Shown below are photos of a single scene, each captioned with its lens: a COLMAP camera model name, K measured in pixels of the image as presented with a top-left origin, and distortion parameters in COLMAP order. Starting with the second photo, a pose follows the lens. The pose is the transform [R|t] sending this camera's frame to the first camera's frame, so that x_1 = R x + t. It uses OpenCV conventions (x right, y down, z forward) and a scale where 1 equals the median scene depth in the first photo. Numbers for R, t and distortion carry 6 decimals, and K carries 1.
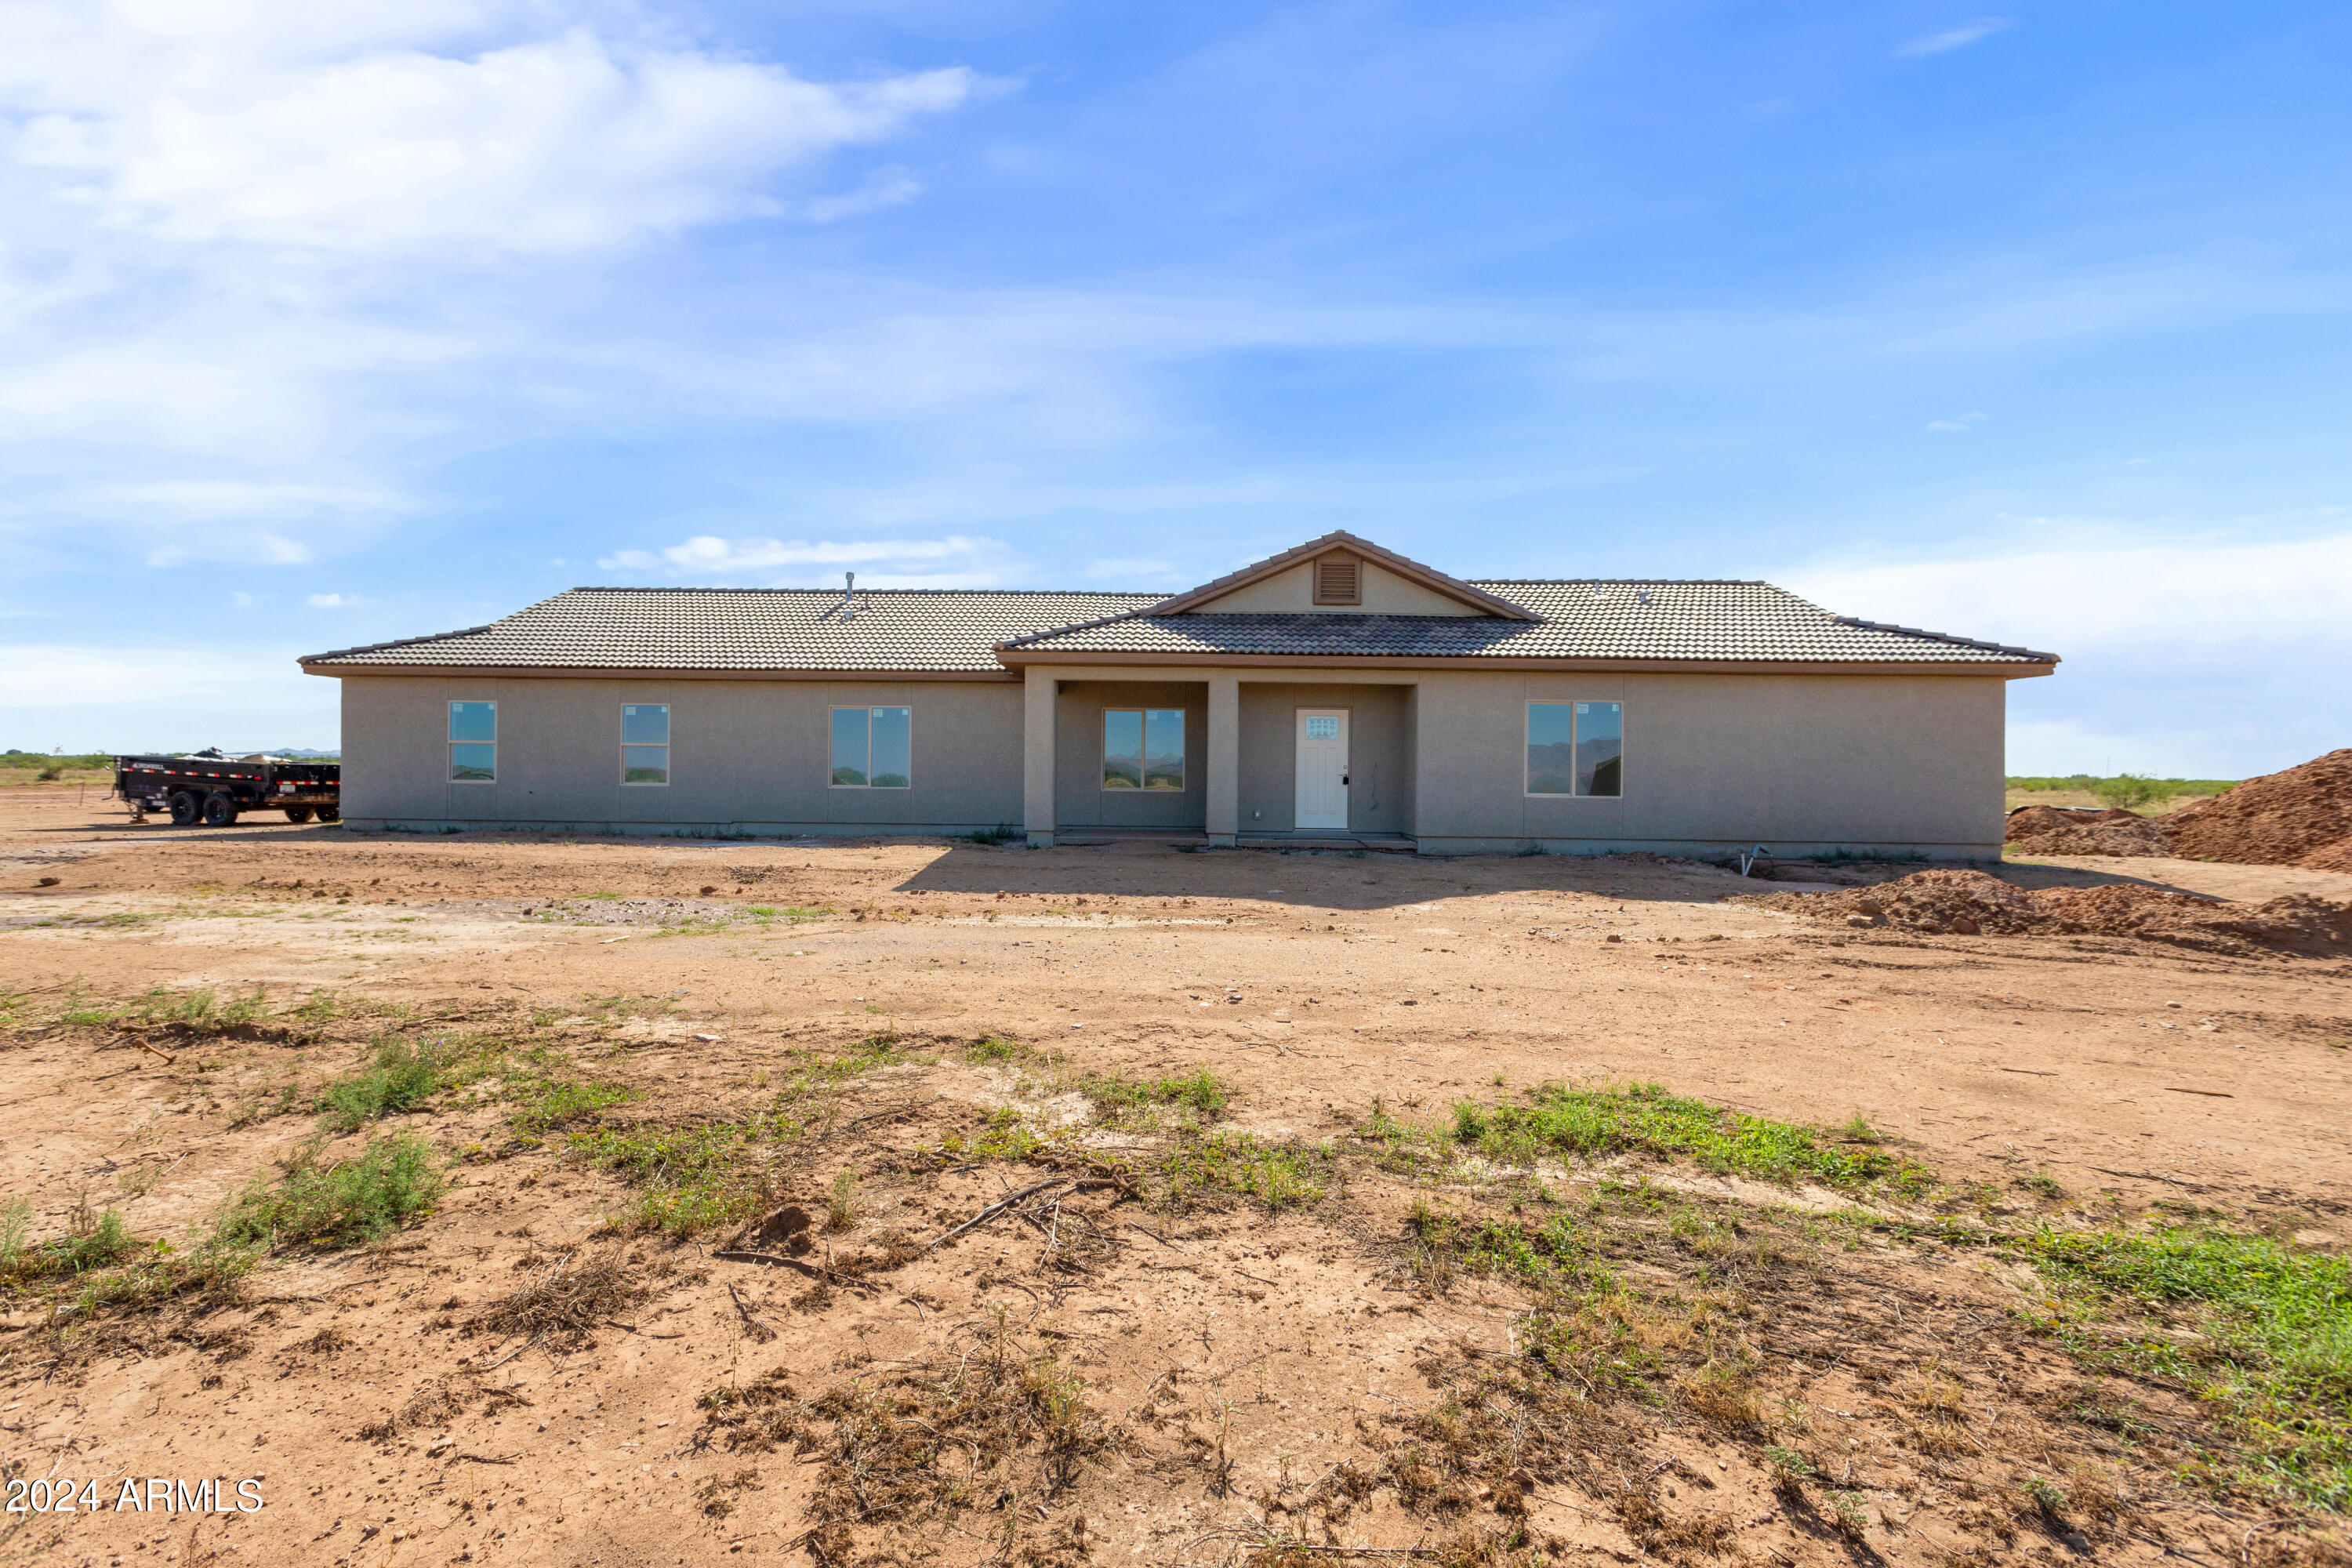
lens RADIAL K [[1174.6, 0, 1172.3], [0, 1174.6, 786.5], [0, 0, 1]] dist [-0.004319, 0.000092]
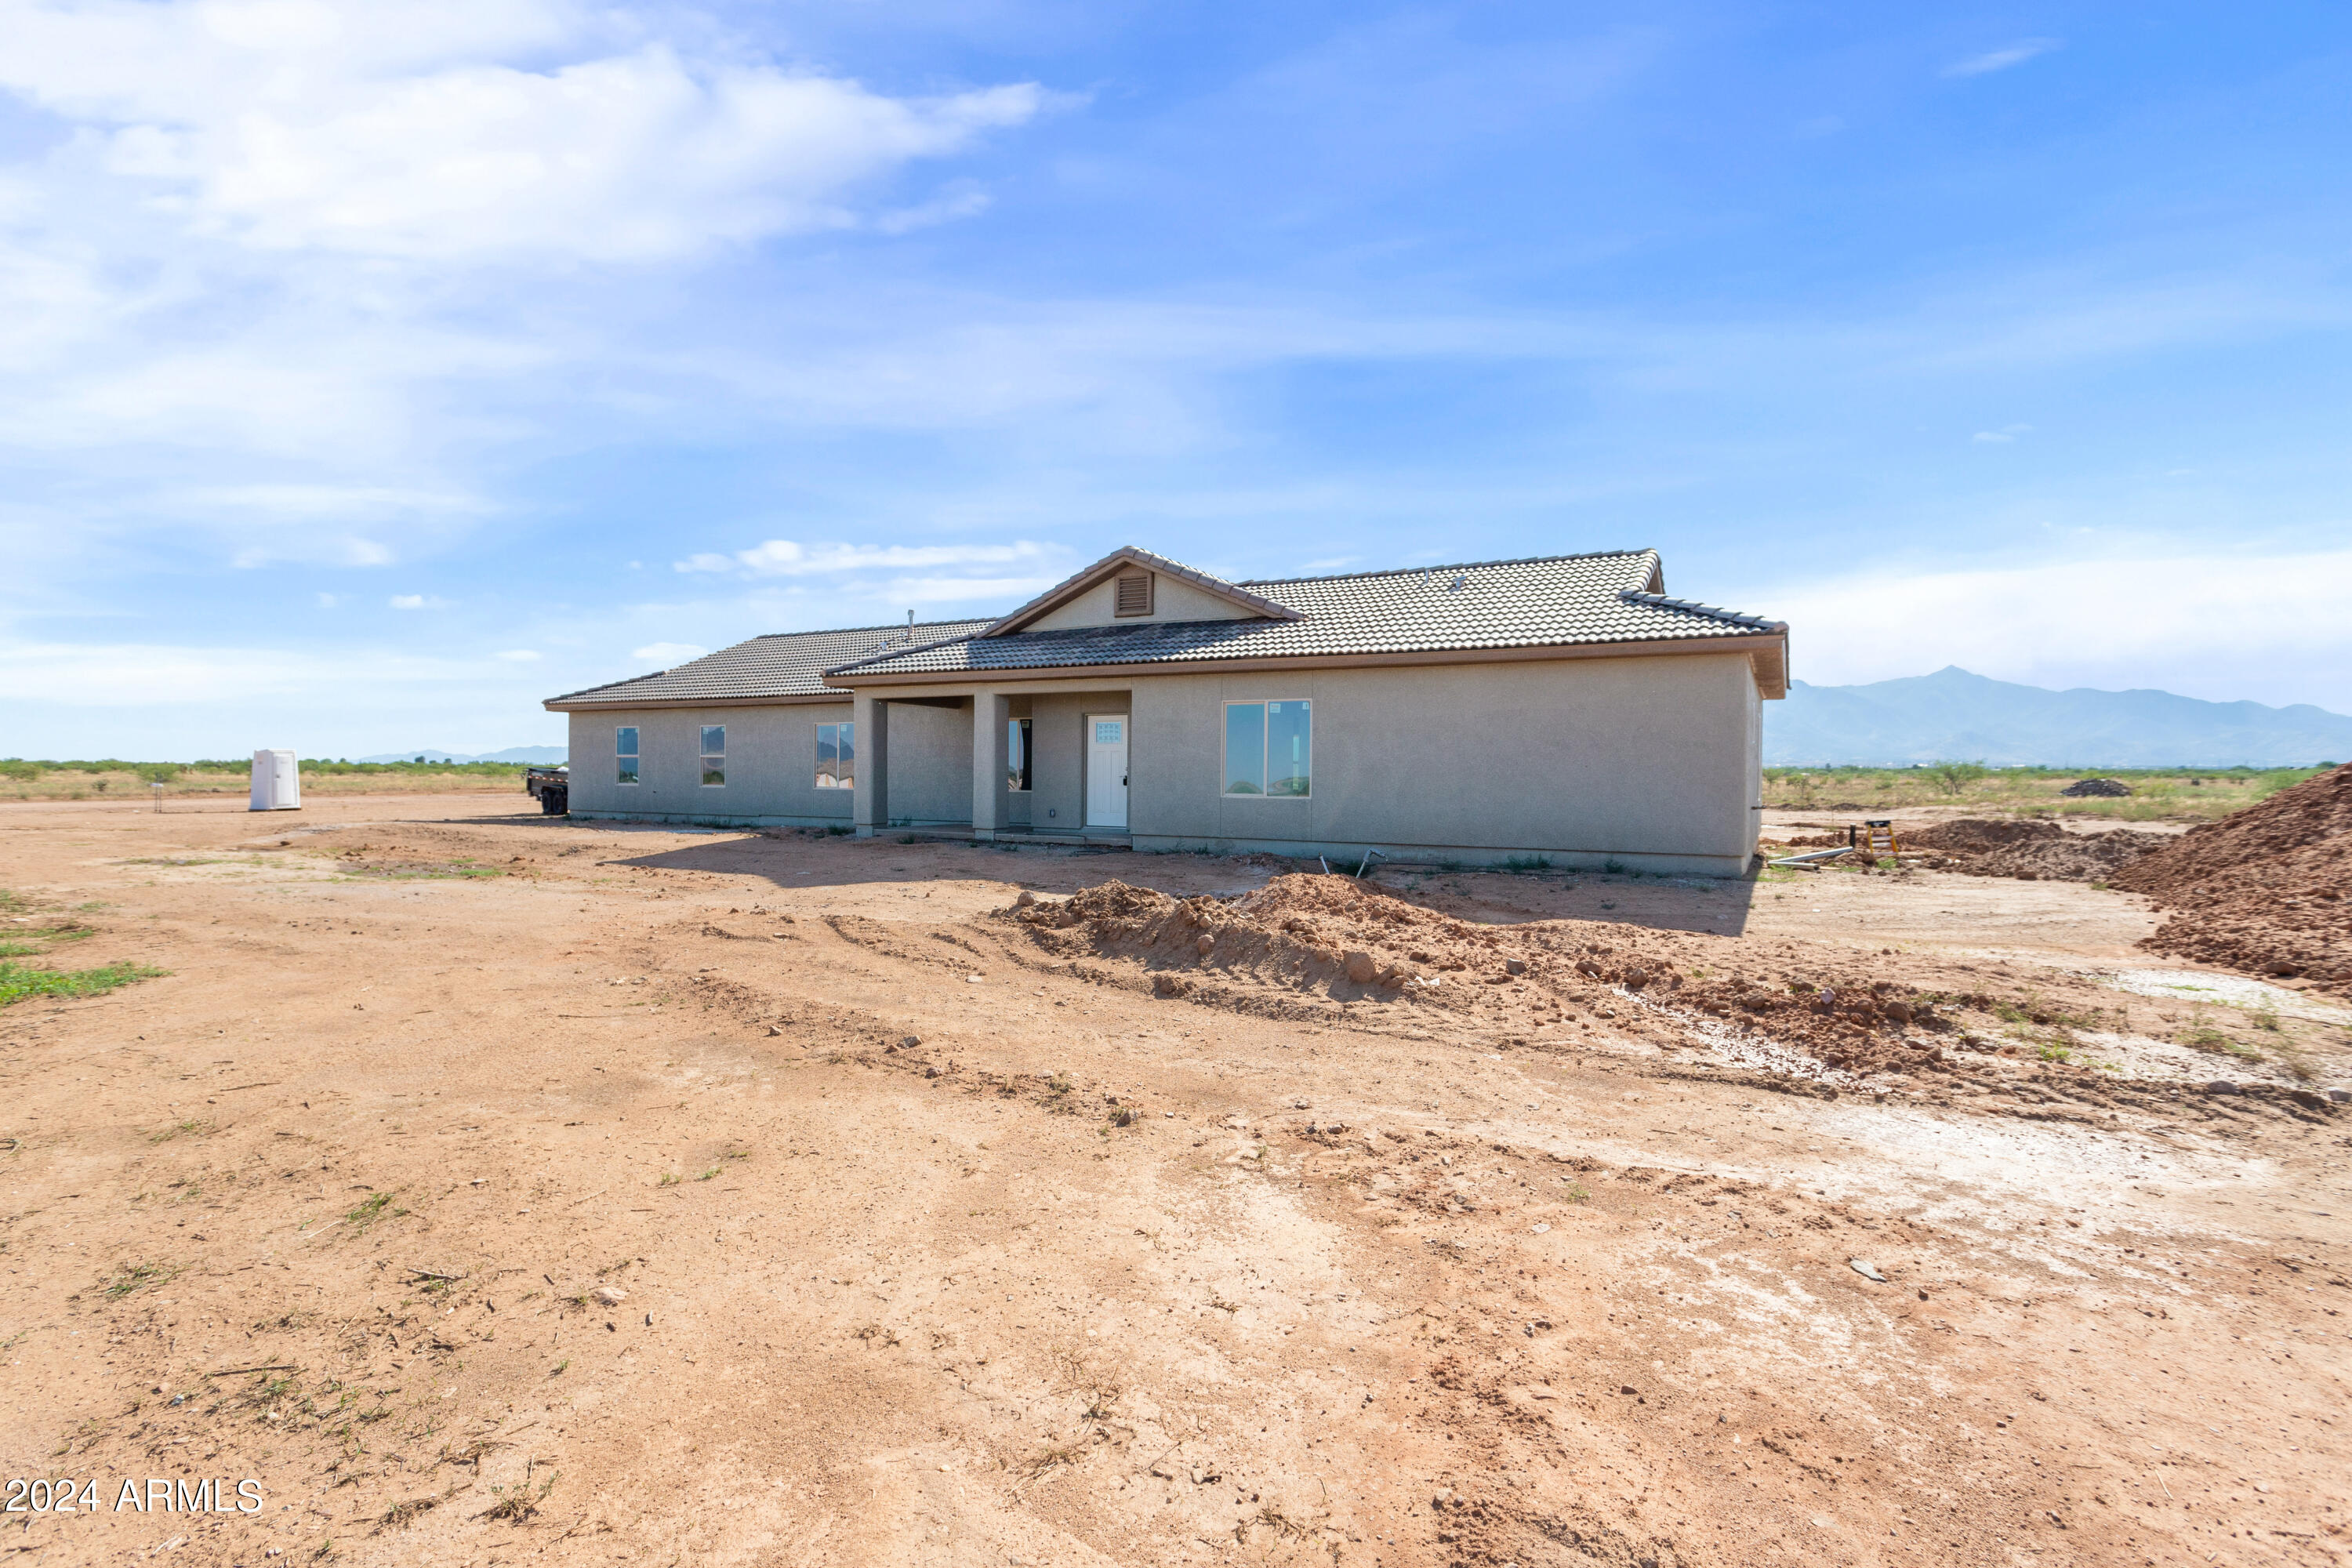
lens RADIAL K [[1174.6, 0, 1165.2], [0, 1174.6, 781.2], [0, 0, 1]] dist [-0.004319, 0.000092]
pose [[0.882561, -0.003344, -0.470186, 0.676078], [-0.000233, 0.999971, -0.007549, 0.002514], [0.470198, 0.006772, 0.882535, 0.079093]]
